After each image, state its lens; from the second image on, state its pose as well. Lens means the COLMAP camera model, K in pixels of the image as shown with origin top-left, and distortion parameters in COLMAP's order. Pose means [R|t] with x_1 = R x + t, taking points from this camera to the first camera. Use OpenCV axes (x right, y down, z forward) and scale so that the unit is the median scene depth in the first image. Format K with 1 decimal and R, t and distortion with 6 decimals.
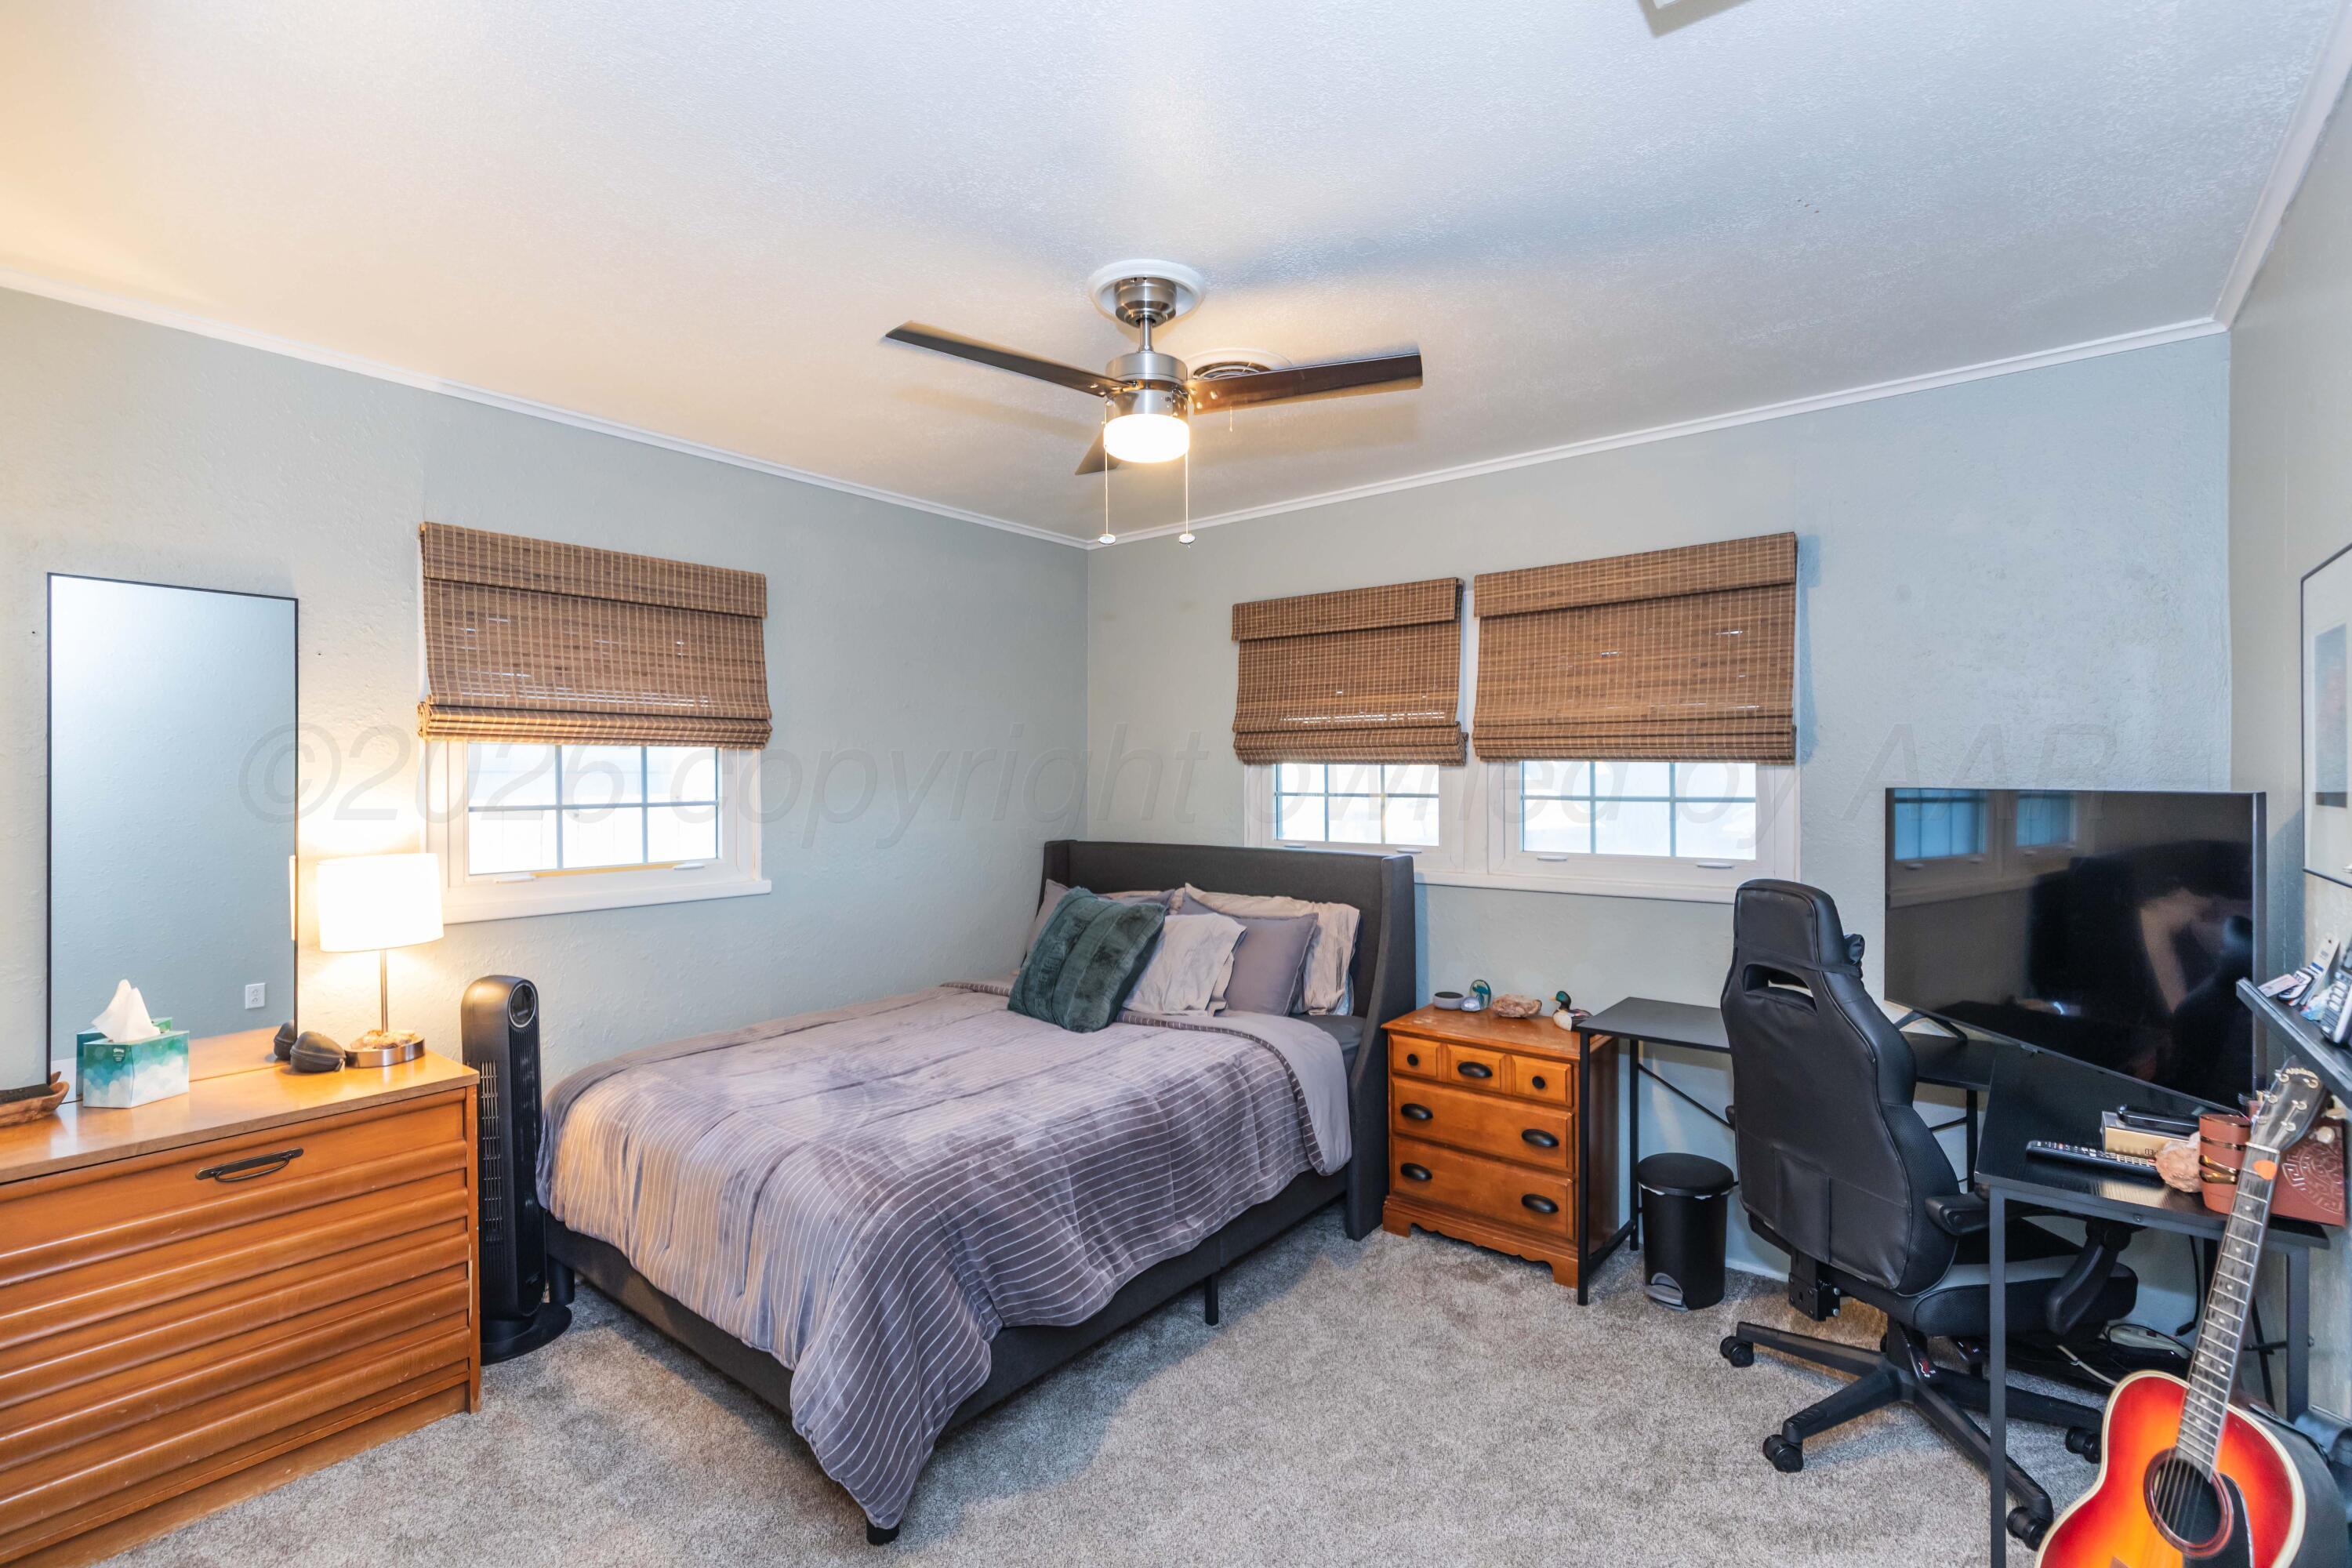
lens RADIAL K [[1040.9, 0, 1188.2], [0, 1040.9, 779.6], [0, 0, 1]] dist [0.001493, -0.000187]
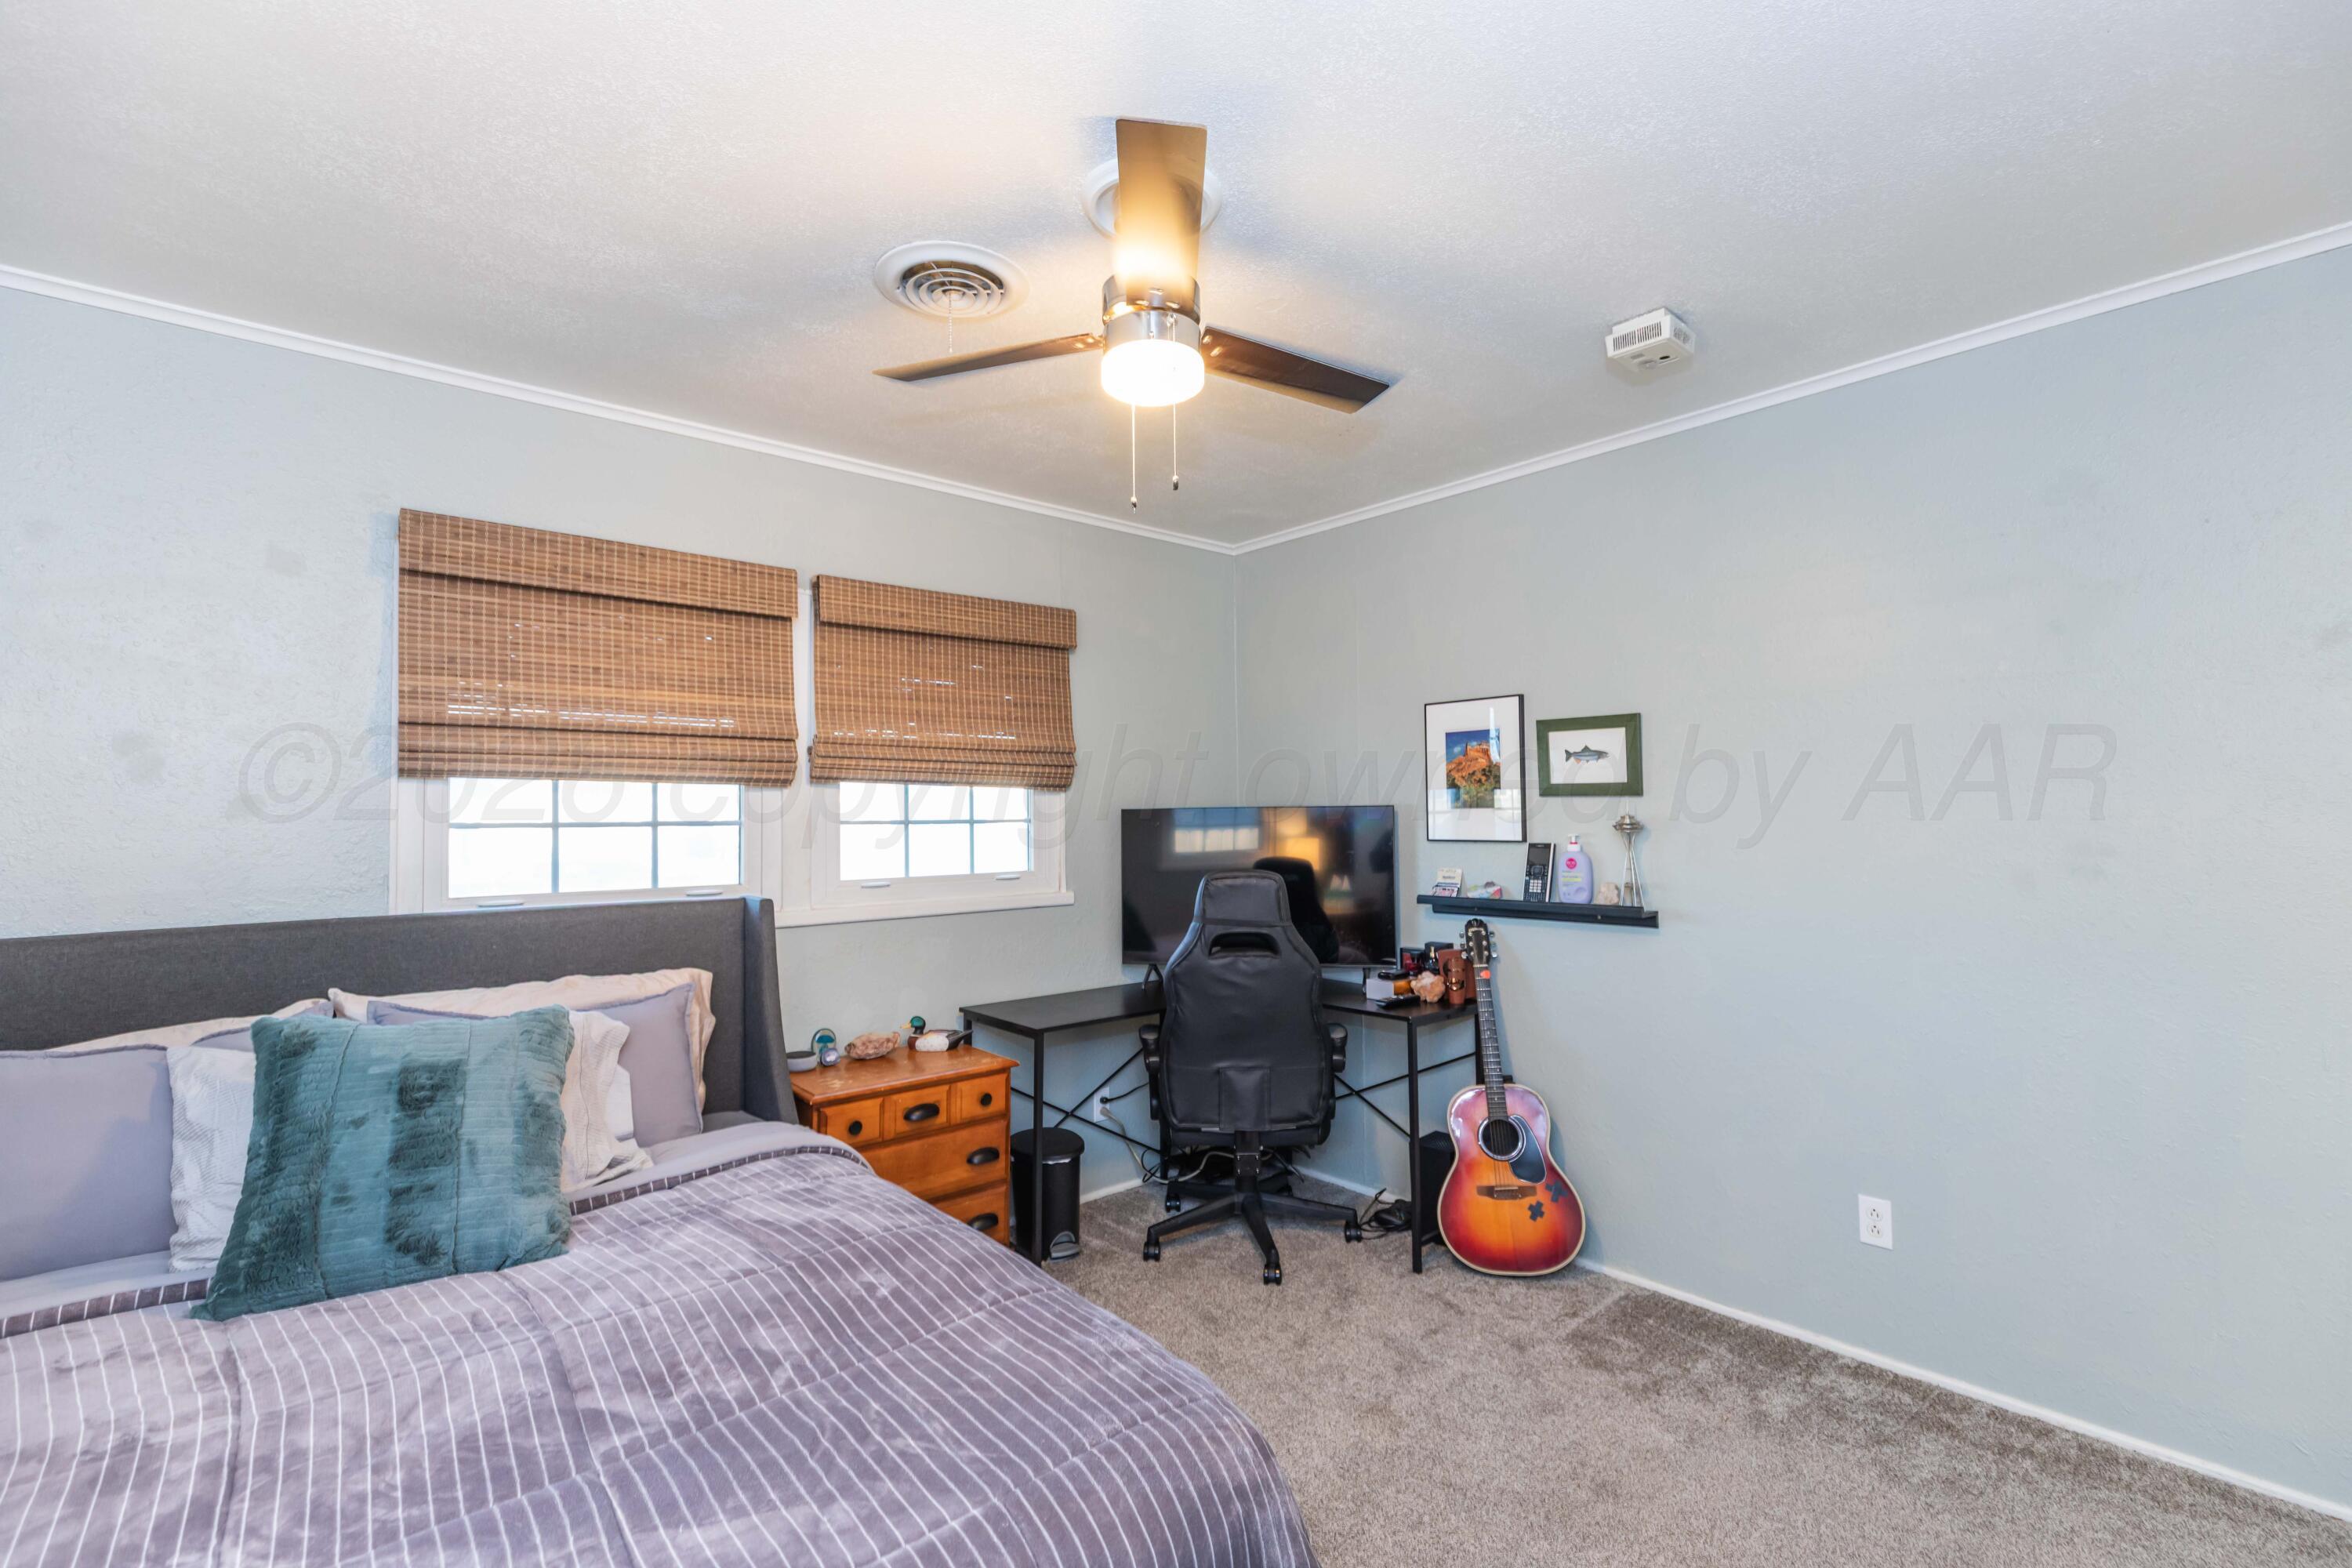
lens RADIAL K [[1040.9, 0, 1188.2], [0, 1040.9, 779.6], [0, 0, 1]] dist [0.001493, -0.000187]
pose [[0.183914, 0.021803, 0.982701, -0.531762], [-0.004260, 0.999762, -0.021384, -0.002013], [-0.982933, -0.000253, 0.183963, 0.517205]]
